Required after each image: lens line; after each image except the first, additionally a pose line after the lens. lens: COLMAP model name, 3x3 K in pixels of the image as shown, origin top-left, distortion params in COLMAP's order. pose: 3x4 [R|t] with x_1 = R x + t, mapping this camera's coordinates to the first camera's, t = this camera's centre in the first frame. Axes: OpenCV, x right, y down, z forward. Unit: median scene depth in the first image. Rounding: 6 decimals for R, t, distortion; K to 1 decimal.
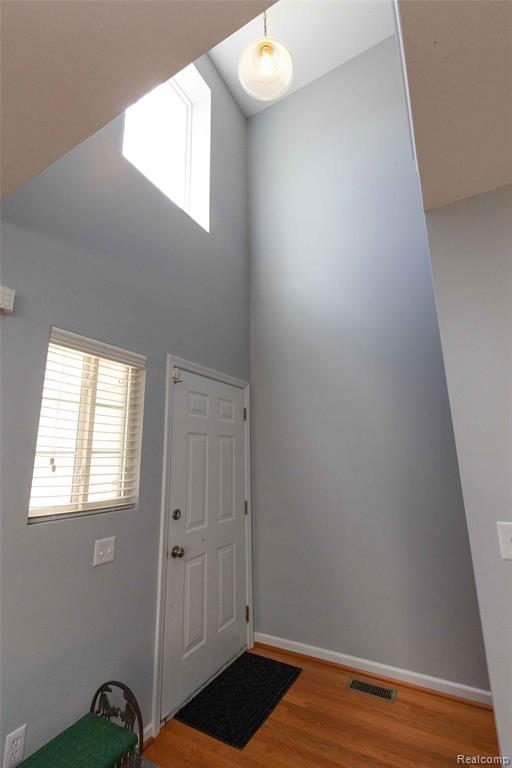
lens RADIAL K [[341.5, 0, 257.8], [0, 341.5, 387.4], [0, 0, 1]] dist [0.002453, -0.000557]
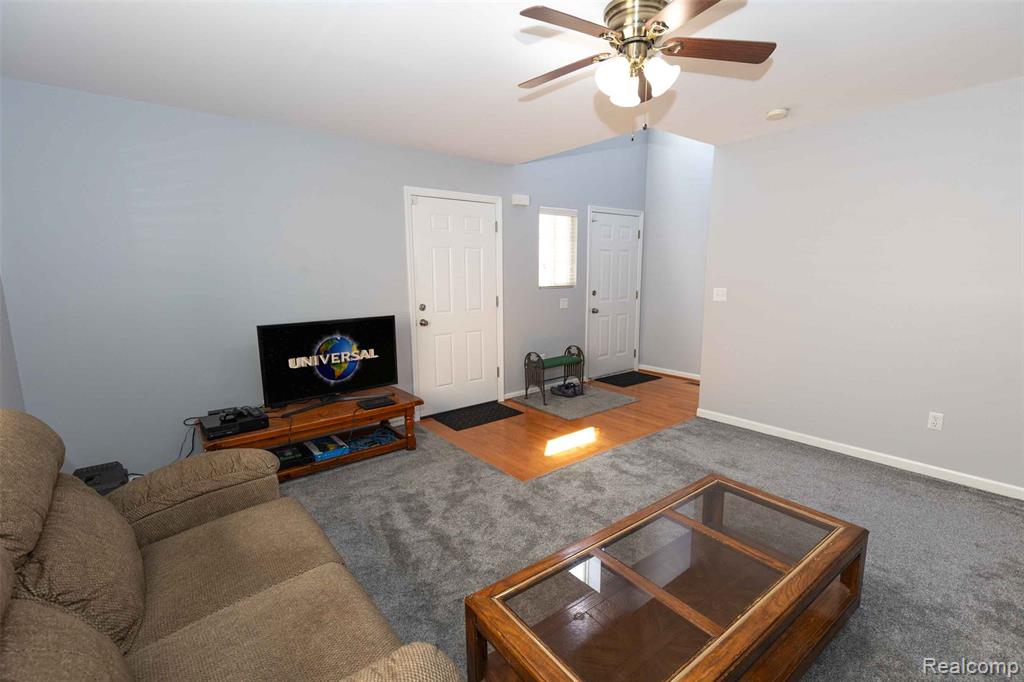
lens RADIAL K [[455.3, 0, 513.6], [0, 455.3, 340.4], [0, 0, 1]] dist [0.002453, -0.000557]
pose [[0.923678, 0.074094, -0.375937, 0.337506], [0.071043, 0.930997, 0.358046, -0.341167], [0.376525, -0.357427, 0.854678, -1.509373]]
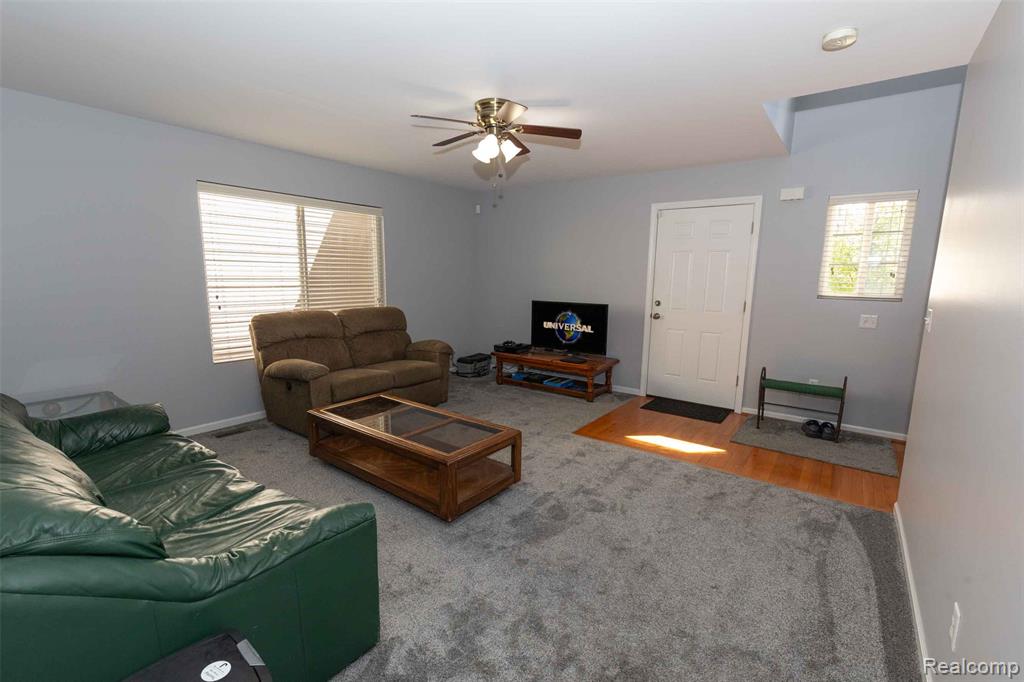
lens RADIAL K [[455.3, 0, 507.2], [0, 455.3, 342.6], [0, 0, 1]] dist [0.002453, -0.000557]
pose [[-0.136883, 0.172748, -0.975408, 1.642674], [0.204423, 0.968408, 0.142821, -0.094665], [0.969265, -0.179846, -0.167872, -0.320279]]
